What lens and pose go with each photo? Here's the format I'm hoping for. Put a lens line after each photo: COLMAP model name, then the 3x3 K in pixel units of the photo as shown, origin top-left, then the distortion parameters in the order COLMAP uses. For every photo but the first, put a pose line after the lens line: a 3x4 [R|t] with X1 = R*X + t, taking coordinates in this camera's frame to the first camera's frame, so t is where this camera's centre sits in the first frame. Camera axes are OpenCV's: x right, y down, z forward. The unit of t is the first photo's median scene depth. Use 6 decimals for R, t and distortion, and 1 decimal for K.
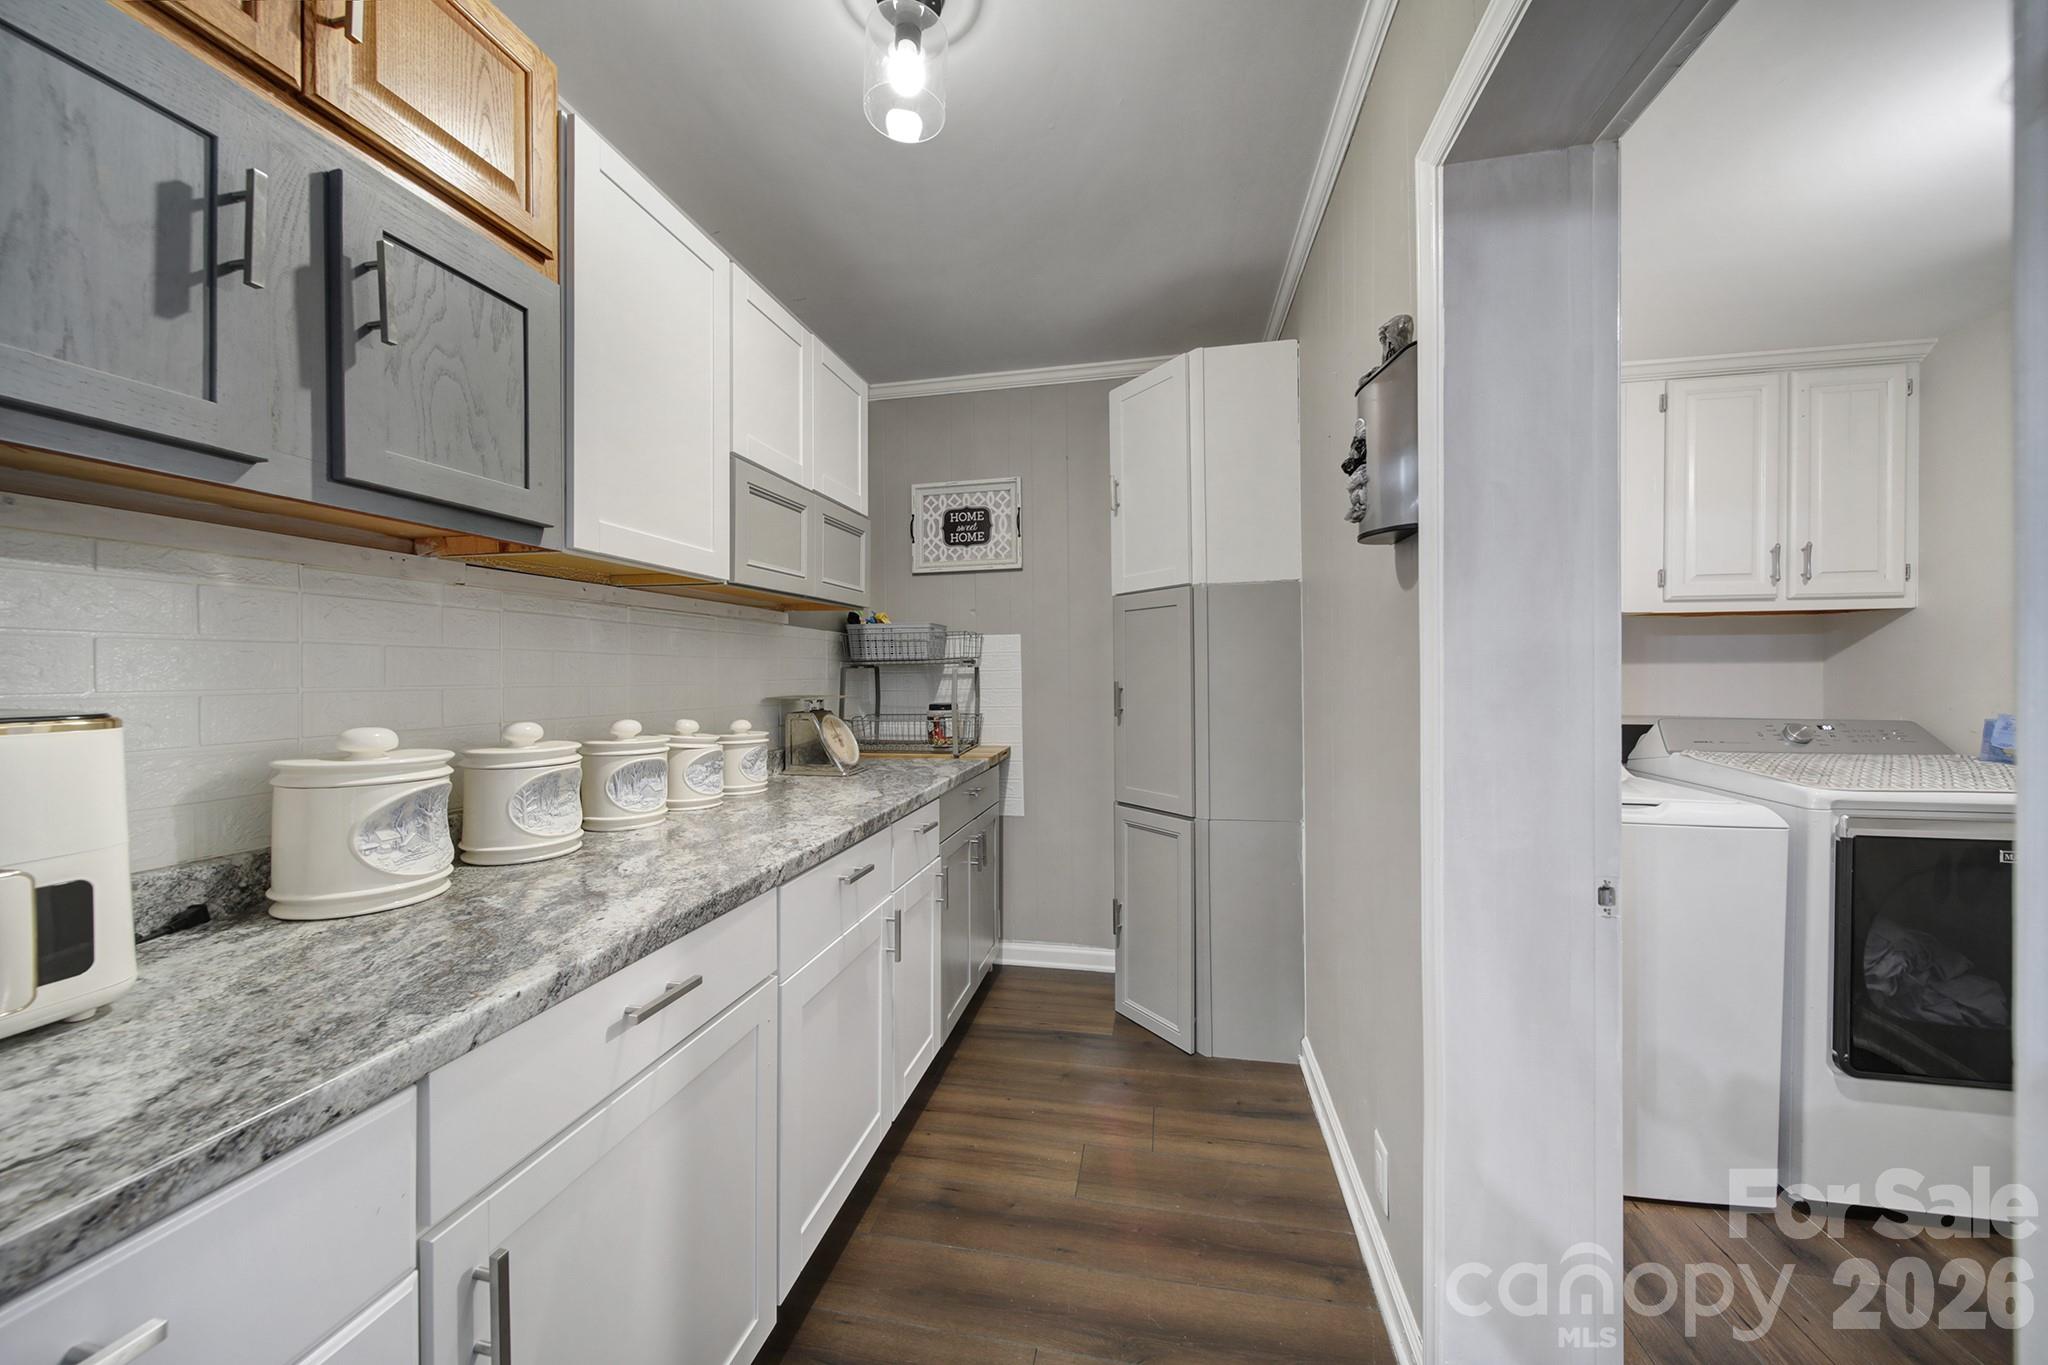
lens RADIAL K [[713.6, 0, 1022.8], [0, 713.6, 673.4], [0, 0, 1]] dist [0.001227, -0.002372]
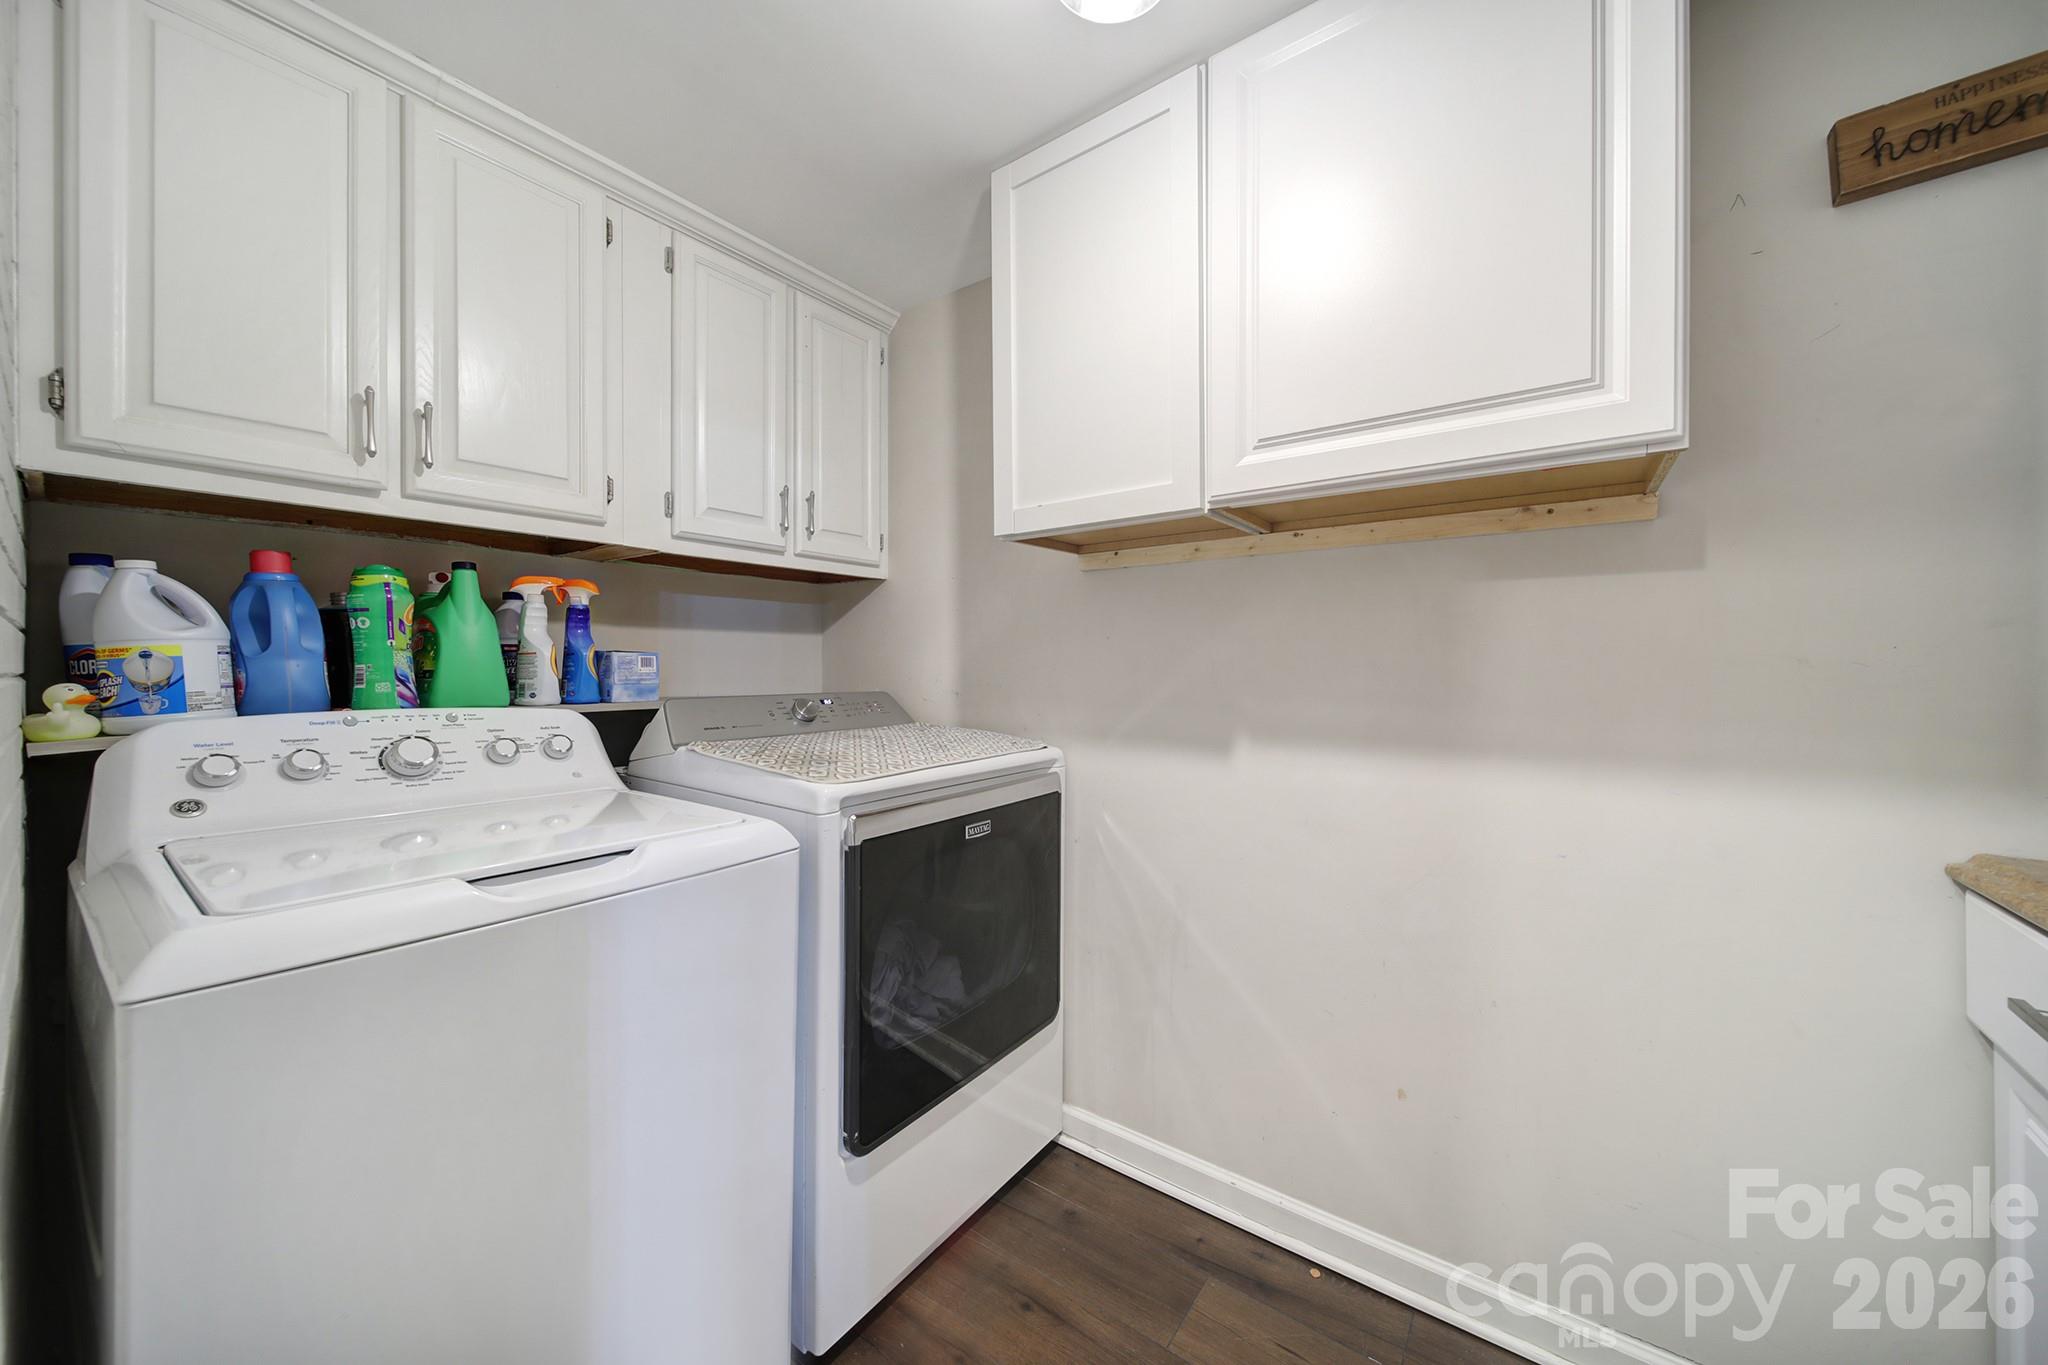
lens RADIAL K [[713.6, 0, 1022.8], [0, 713.6, 673.4], [0, 0, 1]] dist [0.001227, -0.002372]
pose [[0.424097, -0.009269, 0.905569, 0.420792], [0.001421, 0.999953, 0.009570, 0.032308], [-0.905616, -0.002772, 0.424090, 0.396001]]
